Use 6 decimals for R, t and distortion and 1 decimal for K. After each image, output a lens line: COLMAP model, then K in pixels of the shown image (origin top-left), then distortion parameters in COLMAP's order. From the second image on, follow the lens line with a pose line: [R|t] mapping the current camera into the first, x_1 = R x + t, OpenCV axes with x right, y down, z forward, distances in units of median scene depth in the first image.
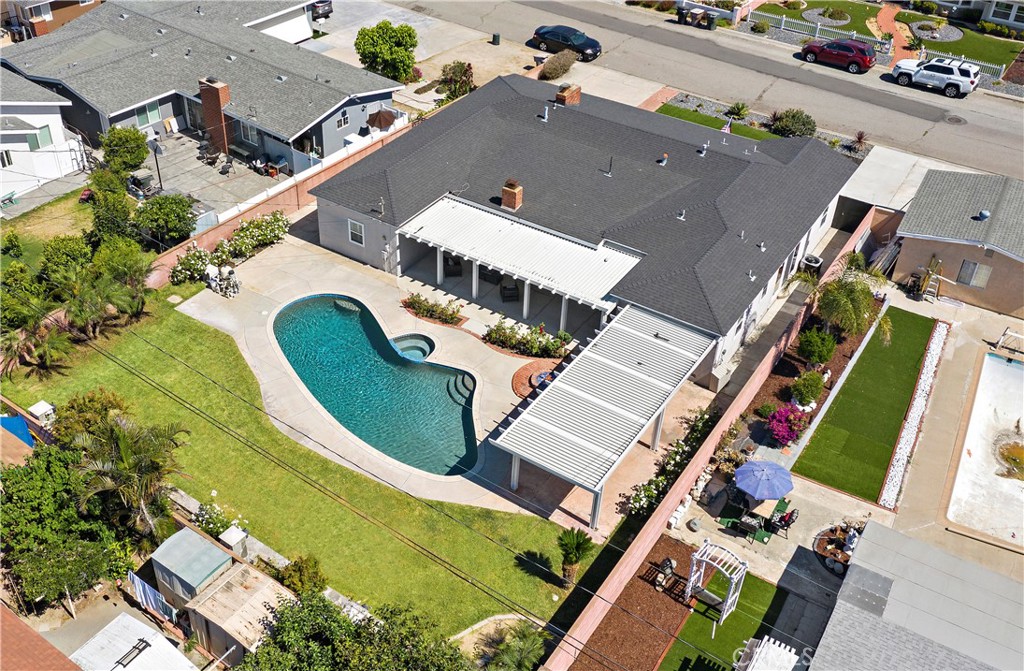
lens RADIAL K [[1034.1, 0, 442.2], [0, 1034.1, 333.9], [0, 0, 1]] dist [-0.007720, 0.017560]
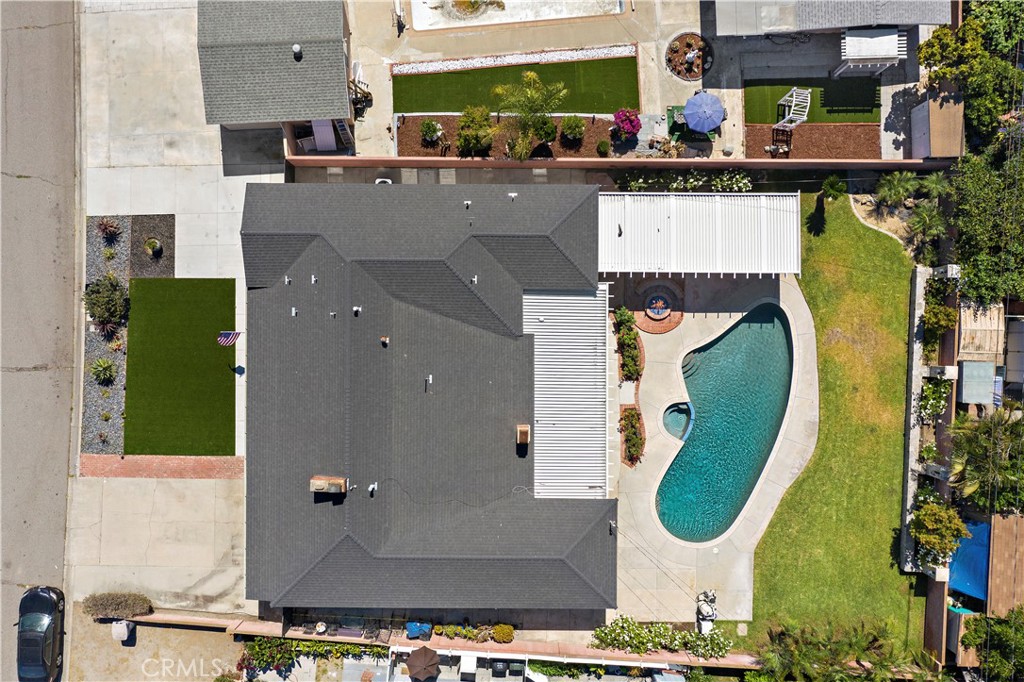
lens RADIAL K [[800.7, 0, 509.7], [0, 800.7, 336.5], [0, 0, 1]] dist [0.002336, 0.003552]
pose [[-0.570772, -0.820984, -0.014289, 0.167854], [0.483032, -0.349788, 0.802701, -0.751601], [-0.664003, 0.451257, 0.596211, 0.487700]]
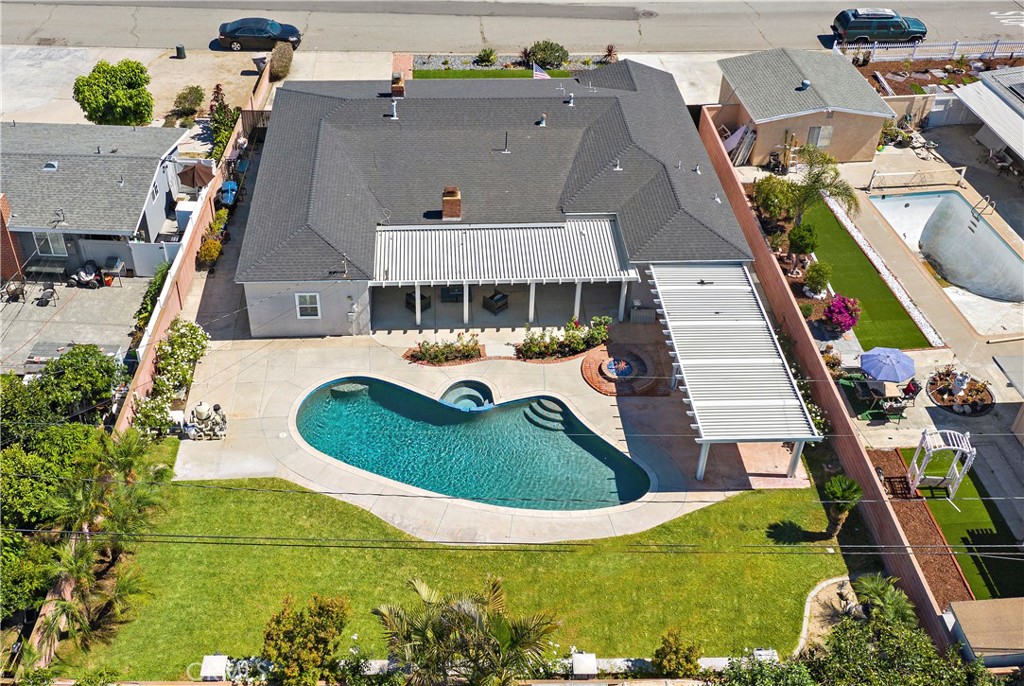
lens RADIAL K [[1084.6, 0, 479.9], [0, 1084.6, 346.6], [0, 0, 1]] dist [-0.004791, 0.017588]
pose [[0.785725, -0.384270, 0.484740, -0.422562], [0.364936, 0.920698, 0.138337, -0.141038], [-0.499458, 0.068204, 0.863649, 0.174830]]
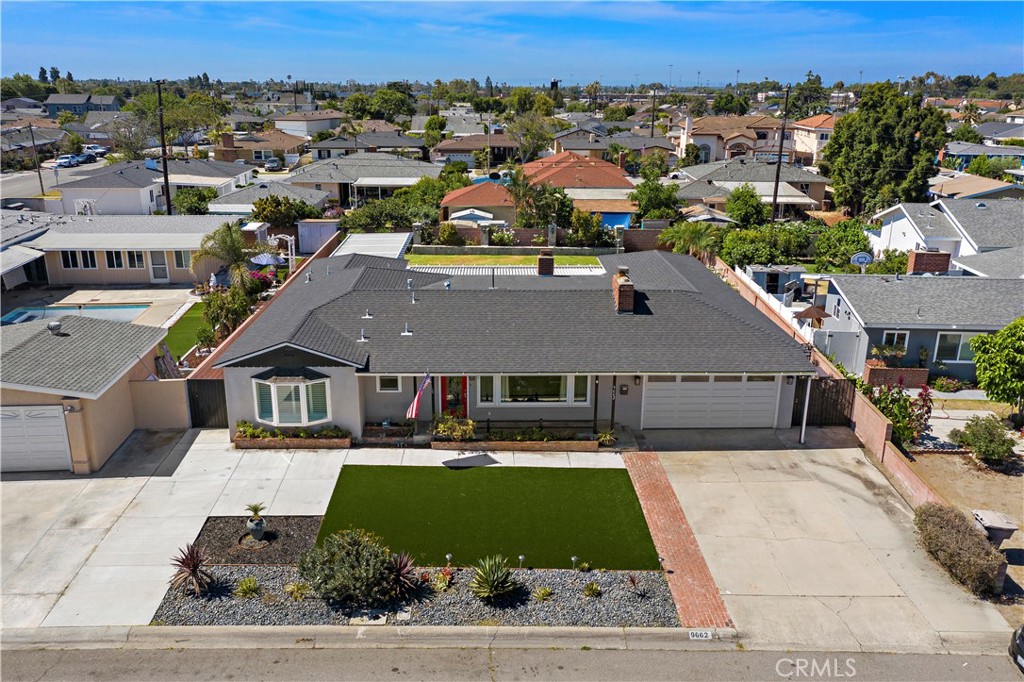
lens RADIAL K [[800.7, 0, 509.7], [0, 800.7, 336.5], [0, 0, 1]] dist [0.002336, 0.003552]
pose [[-0.799902, 0.167536, -0.576272, 0.585714], [-0.372059, 0.614995, 0.695236, -0.648845], [0.470881, 0.770527, -0.429602, 1.394162]]
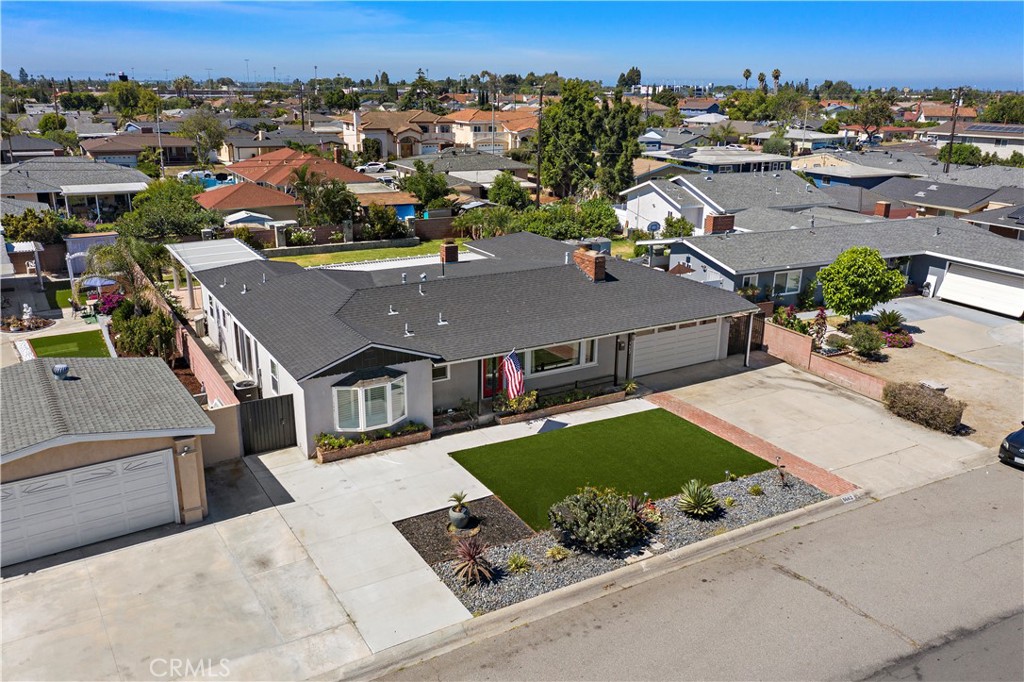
lens RADIAL K [[800.7, 0, 509.7], [0, 800.7, 336.5], [0, 0, 1]] dist [0.002336, 0.003552]
pose [[-0.409906, 0.260510, -0.874135, 0.824182], [-0.563352, 0.681408, 0.467245, -0.514500], [0.717364, 0.683972, -0.132555, 1.223825]]
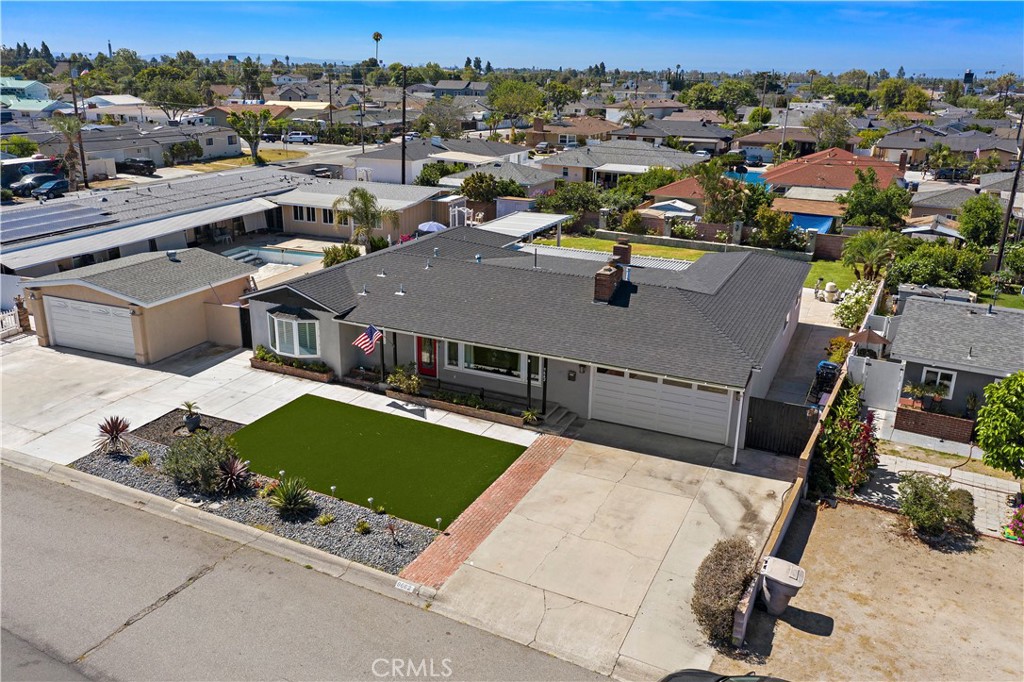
lens RADIAL K [[800.7, 0, 509.7], [0, 800.7, 336.5], [0, 0, 1]] dist [0.002336, 0.003552]
pose [[-0.983942, 0.034682, -0.175086, 0.328126], [-0.124711, 0.568189, 0.813393, -0.740925], [0.127692, 0.822167, -0.554740, 1.512112]]
